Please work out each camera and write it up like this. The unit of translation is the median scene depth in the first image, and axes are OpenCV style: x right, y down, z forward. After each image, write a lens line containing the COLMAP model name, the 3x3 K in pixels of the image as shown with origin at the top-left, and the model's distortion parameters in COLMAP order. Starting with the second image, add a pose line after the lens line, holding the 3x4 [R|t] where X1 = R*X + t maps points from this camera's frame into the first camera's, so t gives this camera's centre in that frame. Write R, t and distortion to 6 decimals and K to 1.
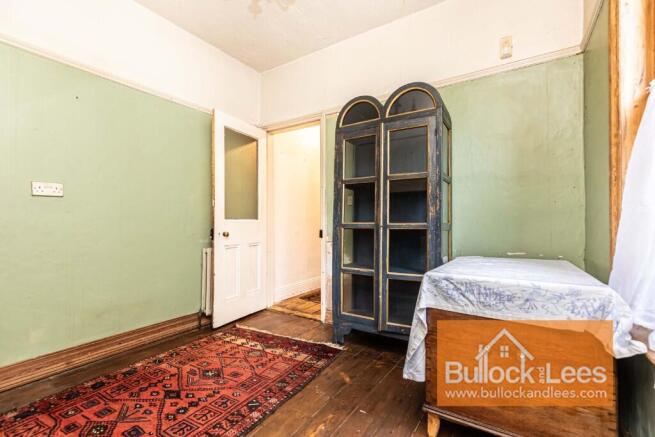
lens RADIAL K [[293.4, 0, 327.6], [0, 293.4, 219.6], [0, 0, 1]] dist [0.000118, 0.000004]
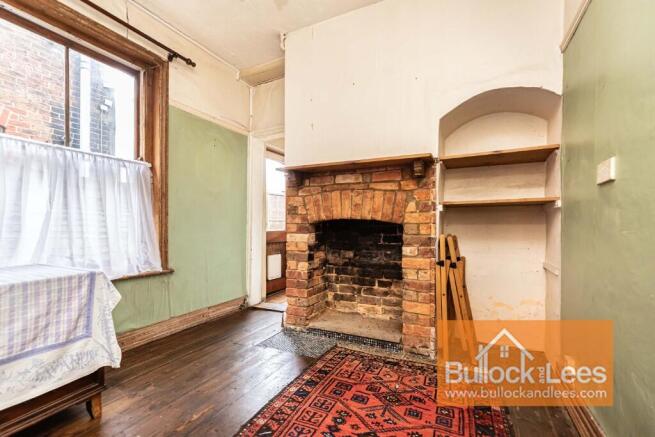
lens RADIAL K [[293.4, 0, 327.0], [0, 293.4, 221.3], [0, 0, 1]] dist [0.000118, 0.000004]
pose [[-0.993586, -0.003006, -0.113042, -0.347239], [-0.001018, 0.999844, -0.017646, 0.012344], [0.113078, -0.017418, -0.993433, 1.980273]]
